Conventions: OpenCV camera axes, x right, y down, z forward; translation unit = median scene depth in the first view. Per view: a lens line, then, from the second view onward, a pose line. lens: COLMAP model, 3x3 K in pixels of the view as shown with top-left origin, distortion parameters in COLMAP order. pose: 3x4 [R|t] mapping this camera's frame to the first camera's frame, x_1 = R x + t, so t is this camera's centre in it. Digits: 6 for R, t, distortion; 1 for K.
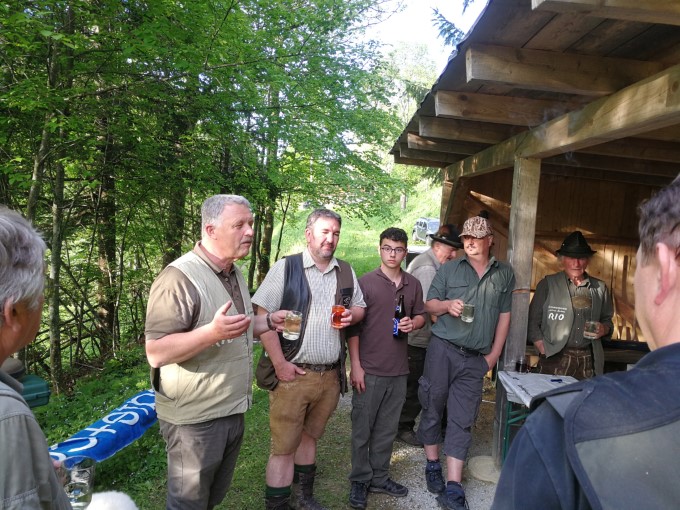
lens RADIAL K [[549.2, 0, 341.0], [0, 549.2, 262.0], [0, 0, 1]] dist [0.076418, -0.048604]
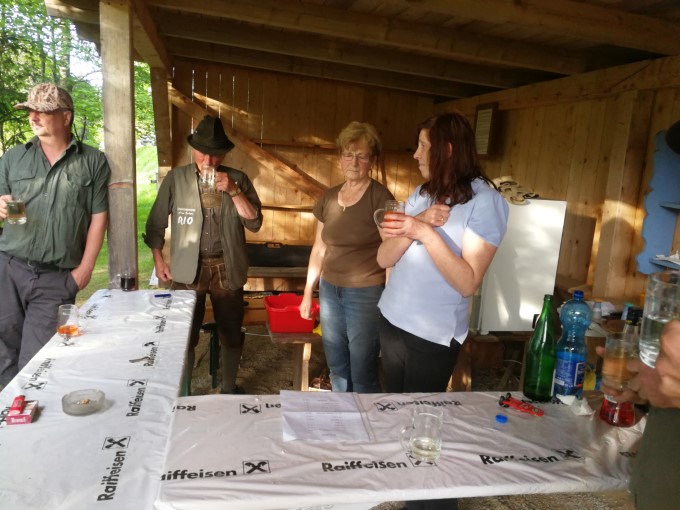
lens RADIAL K [[549.2, 0, 318.9], [0, 549.2, 254.8], [0, 0, 1]] dist [0.076418, -0.048604]
pose [[0.980697, -0.042467, 0.190868, 0.452428], [0.025353, 0.995508, 0.091224, 0.086372], [-0.193885, -0.084624, 0.977368, 0.186322]]
